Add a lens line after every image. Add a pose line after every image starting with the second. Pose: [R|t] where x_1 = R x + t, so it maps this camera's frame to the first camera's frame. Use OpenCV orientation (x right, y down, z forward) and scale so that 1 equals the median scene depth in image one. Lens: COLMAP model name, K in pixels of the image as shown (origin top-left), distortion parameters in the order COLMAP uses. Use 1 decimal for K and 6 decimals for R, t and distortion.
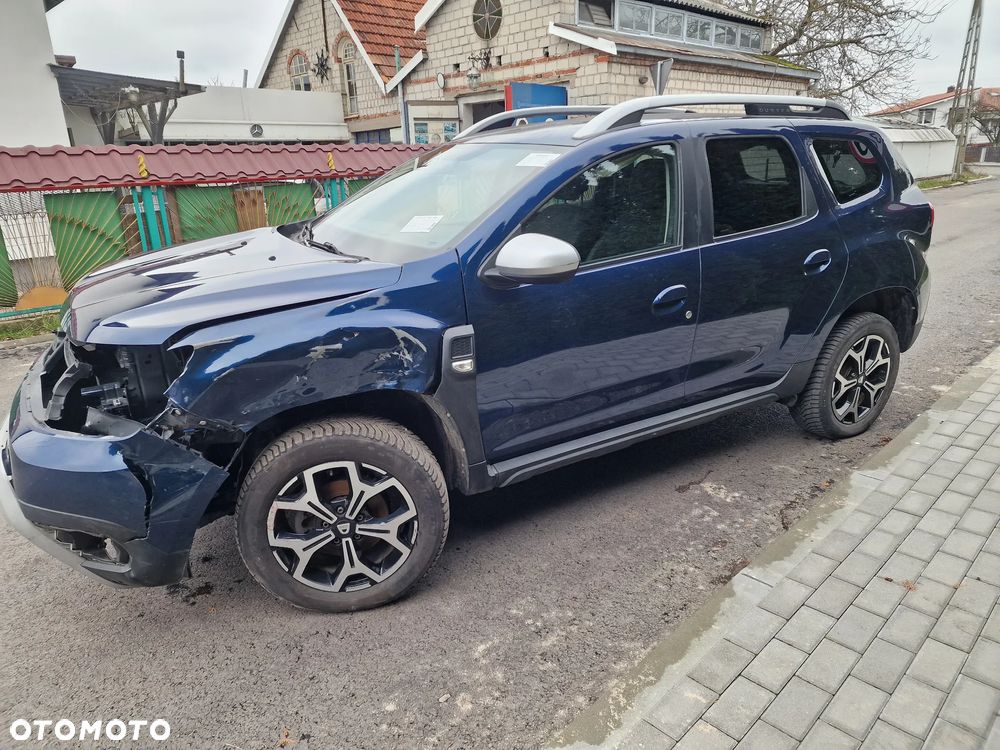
lens RADIAL K [[665.0, 0, 487.4], [0, 665.0, 364.6], [0, 0, 1]] dist [0.076588, -0.064931]
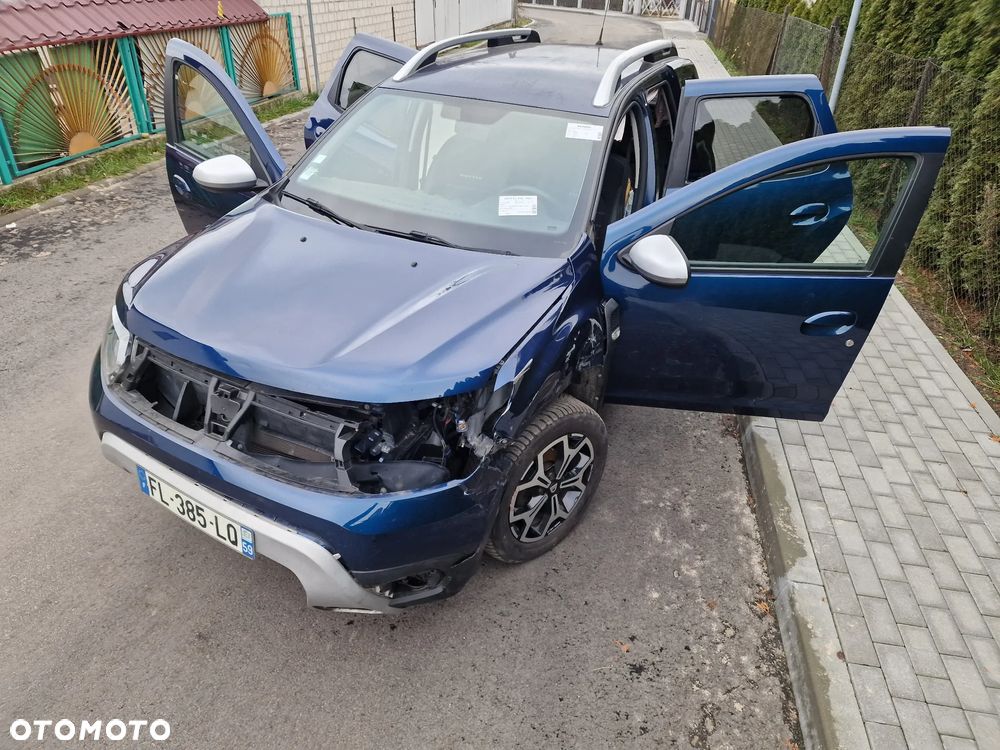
lens RADIAL K [[672.9, 0, 500.0], [0, 672.9, 375.0], [0, 0, 1]] dist [0.080014, -0.069152]
pose [[0.814747, -0.252752, 0.521828, -0.842784], [0.126415, 0.955771, 0.265559, -0.271390], [-0.565868, -0.150397, 0.810662, 0.108154]]
